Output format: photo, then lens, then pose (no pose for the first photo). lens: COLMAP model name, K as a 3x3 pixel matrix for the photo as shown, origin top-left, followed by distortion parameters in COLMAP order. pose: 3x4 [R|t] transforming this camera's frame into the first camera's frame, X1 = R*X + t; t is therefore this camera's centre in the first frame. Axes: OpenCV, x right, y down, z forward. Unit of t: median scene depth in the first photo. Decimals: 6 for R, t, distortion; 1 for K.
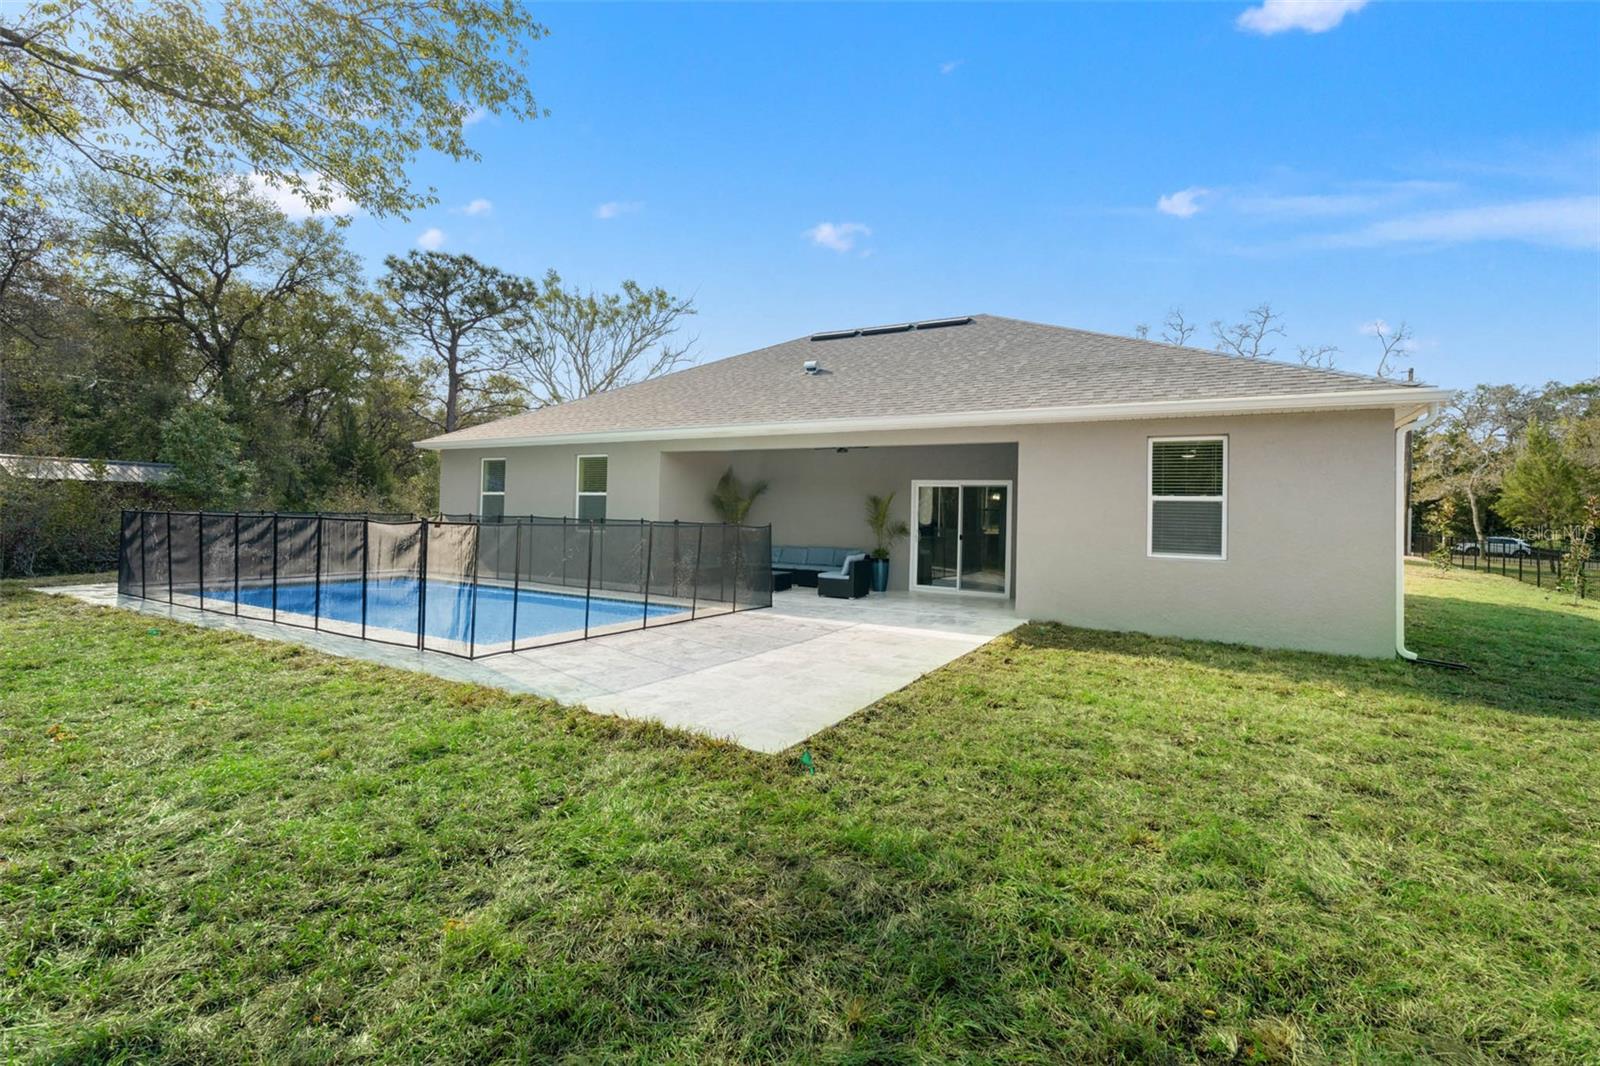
lens RADIAL K [[713.1, 0, 777.7], [0, 713.1, 521.1], [0, 0, 1]] dist [-0.001490, 0.000086]
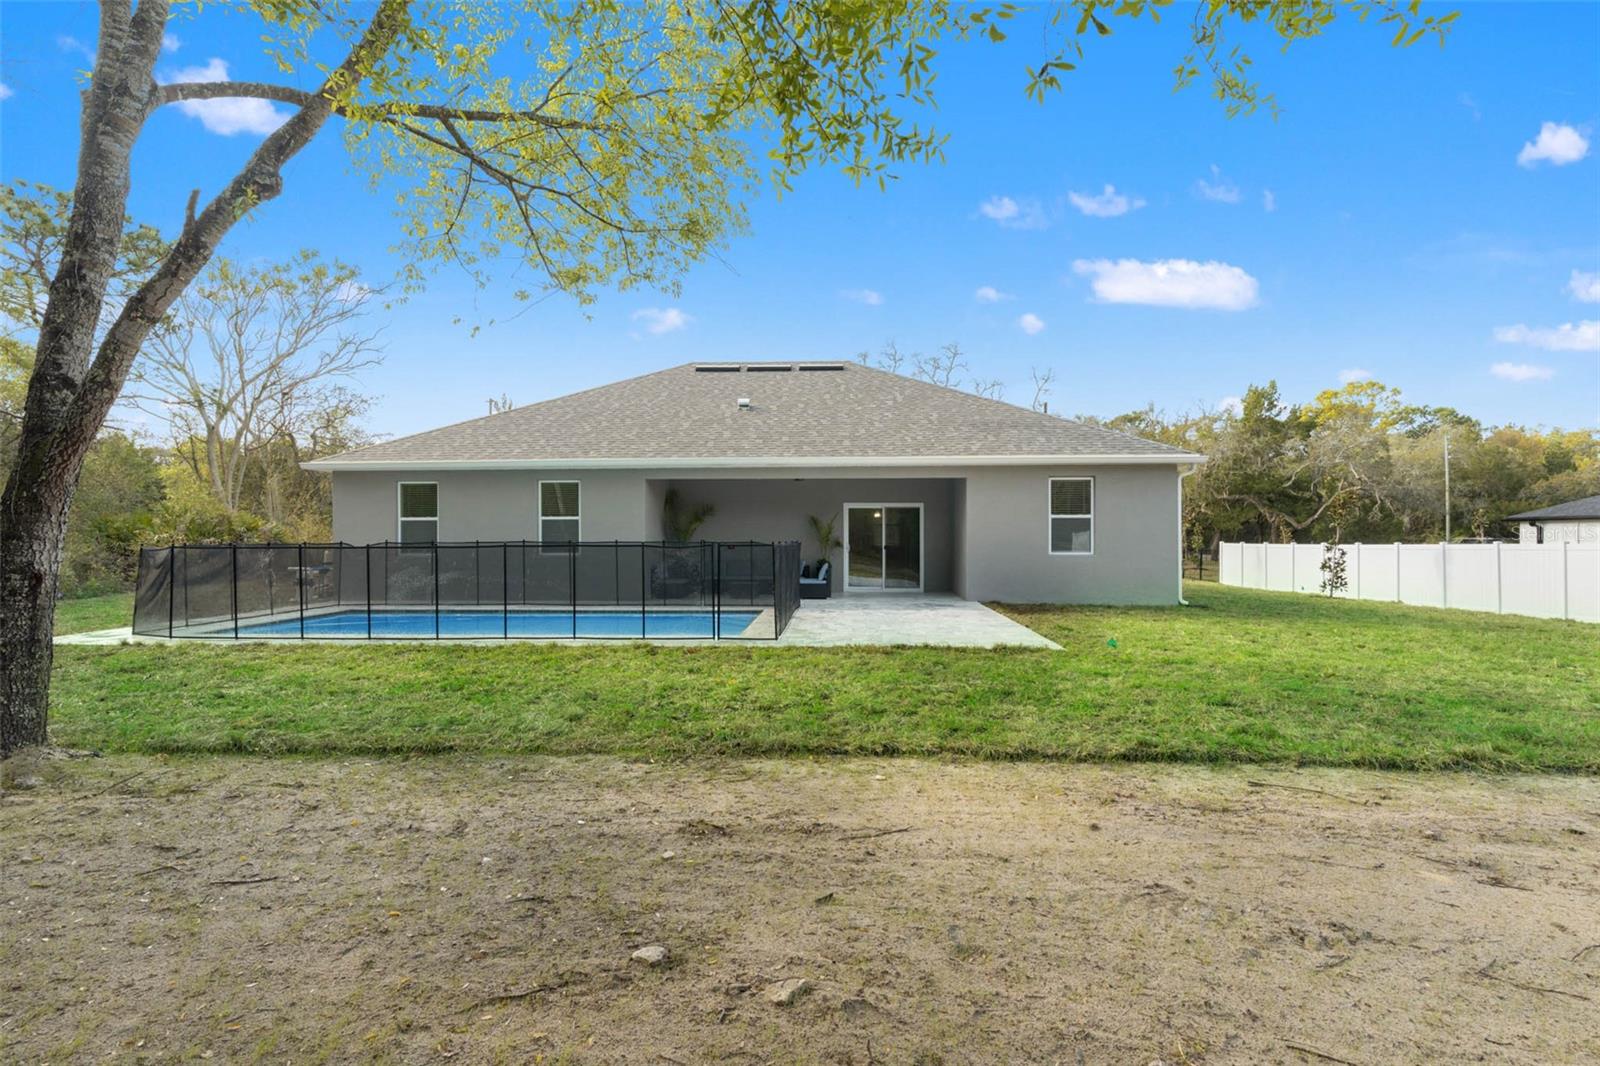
lens RADIAL K [[810.4, 0, 800.0], [0, 810.4, 533.0], [0, 0, 1]] dist [-0.000262, -0.001170]
pose [[0.885646, -0.029322, 0.463435, -0.486370], [0.030324, 0.999526, 0.005290, -0.014253], [-0.463371, 0.009368, 0.886115, -0.186941]]
